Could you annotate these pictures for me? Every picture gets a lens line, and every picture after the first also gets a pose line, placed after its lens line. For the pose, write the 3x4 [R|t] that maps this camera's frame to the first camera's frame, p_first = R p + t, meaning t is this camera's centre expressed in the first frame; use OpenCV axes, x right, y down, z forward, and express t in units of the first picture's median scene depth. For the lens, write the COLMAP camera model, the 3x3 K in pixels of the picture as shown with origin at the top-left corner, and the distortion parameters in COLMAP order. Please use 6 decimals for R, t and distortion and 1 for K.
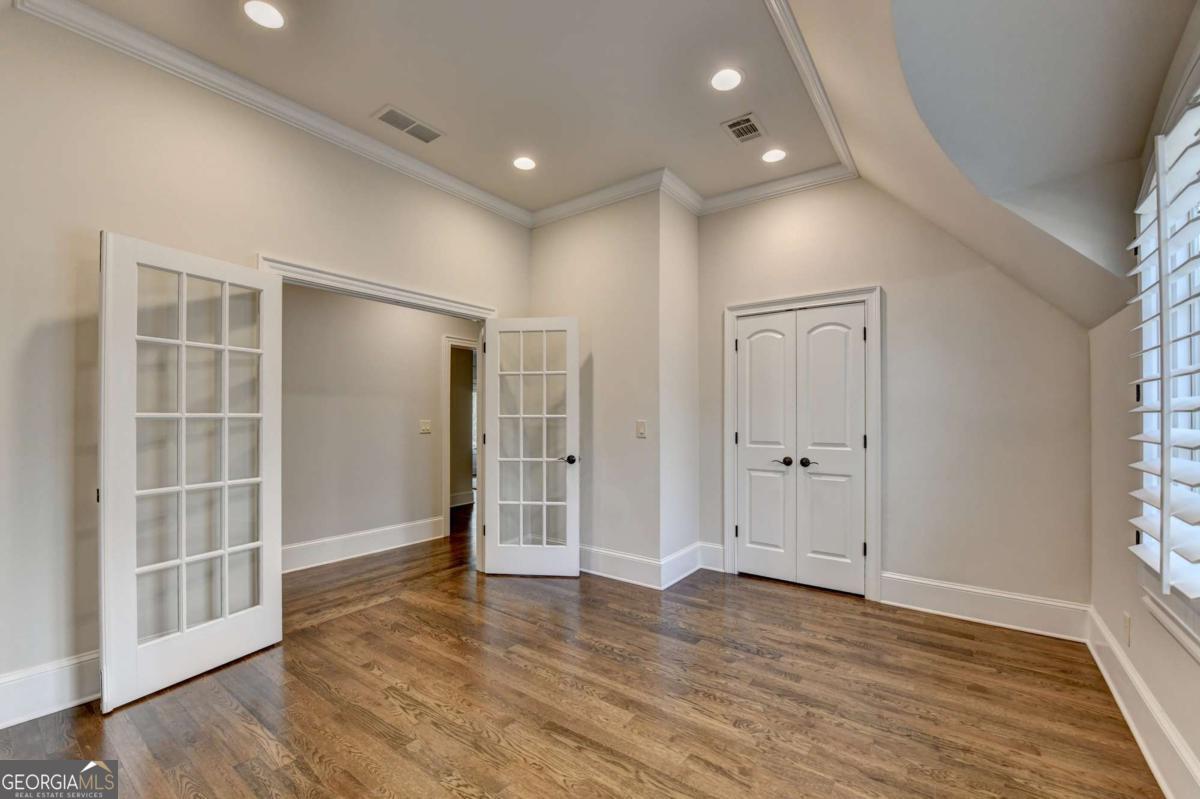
lens RADIAL K [[488.4, 0, 593.9], [0, 488.4, 415.6], [0, 0, 1]] dist [-0.017618, -0.000167]
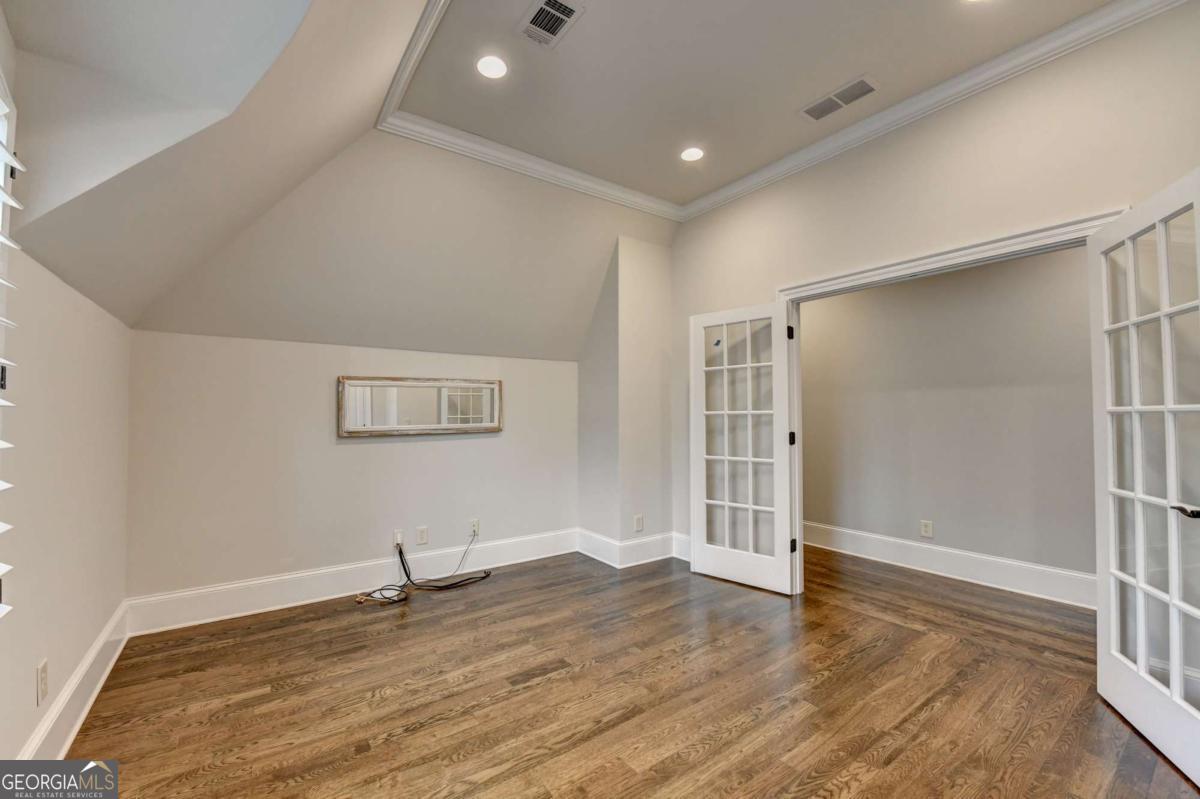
lens RADIAL K [[488.4, 0, 598.5], [0, 488.4, 403.1], [0, 0, 1]] dist [-0.017618, -0.000167]
pose [[-0.300863, -0.023988, -0.953366, 0.771619], [0.007245, 0.999597, -0.027438, 0.007642], [0.953640, -0.015162, -0.300568, 1.017893]]
